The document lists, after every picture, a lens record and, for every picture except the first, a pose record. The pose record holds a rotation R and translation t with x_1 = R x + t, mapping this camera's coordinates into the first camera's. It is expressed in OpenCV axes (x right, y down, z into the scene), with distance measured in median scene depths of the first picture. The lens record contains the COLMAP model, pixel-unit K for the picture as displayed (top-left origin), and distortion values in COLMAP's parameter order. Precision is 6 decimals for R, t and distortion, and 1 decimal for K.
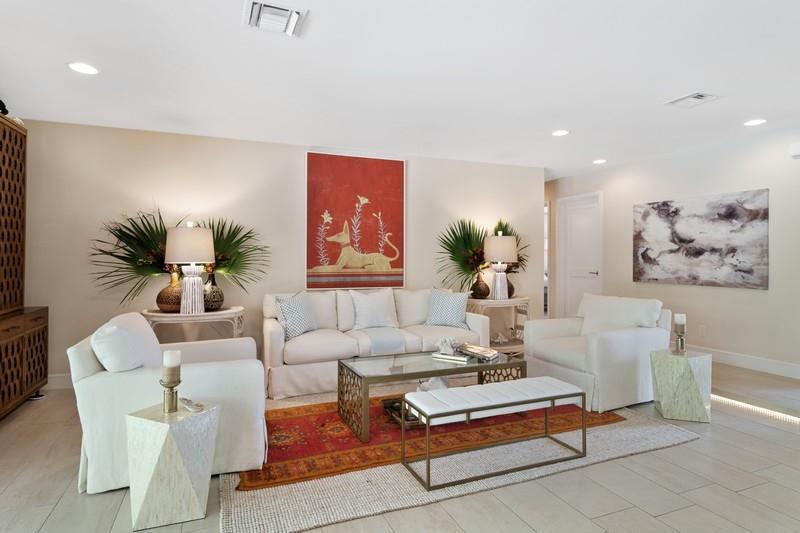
lens RADIAL K [[429.4, 0, 401.0], [0, 429.4, 259.5], [0, 0, 1]] dist [0.000577, 0.000812]
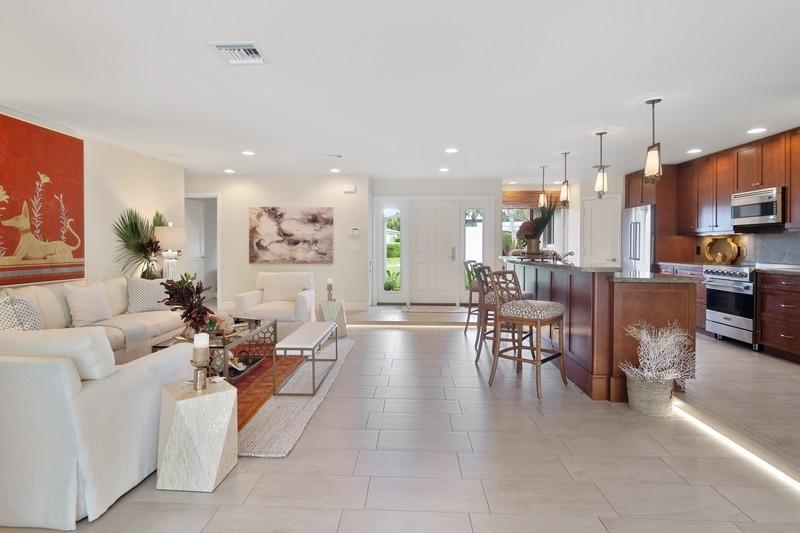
lens RADIAL K [[429.4, 0, 374.6], [0, 429.4, 248.8], [0, 0, 1]] dist [0.000577, 0.000812]
pose [[0.448412, -0.007792, 0.893793, -0.566330], [0.000282, 0.999963, 0.008576, -0.007044], [-0.893827, -0.003593, 0.448398, 0.040709]]
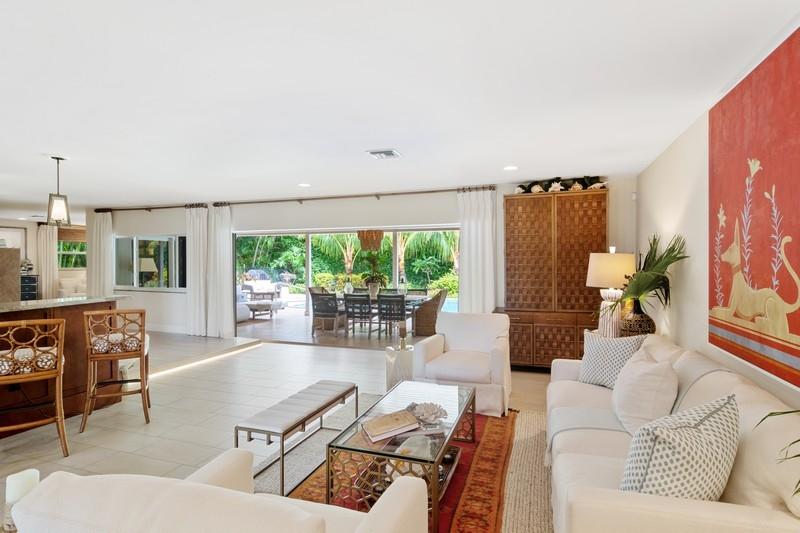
lens RADIAL K [[429.4, 0, 402.6], [0, 429.4, 258.7], [0, 0, 1]] dist [0.000577, 0.000812]
pose [[-0.633216, -0.008130, -0.773932, 0.490717], [-0.005080, 0.999967, -0.006348, -0.040405], [0.773958, -0.000088, -0.633237, 1.024571]]
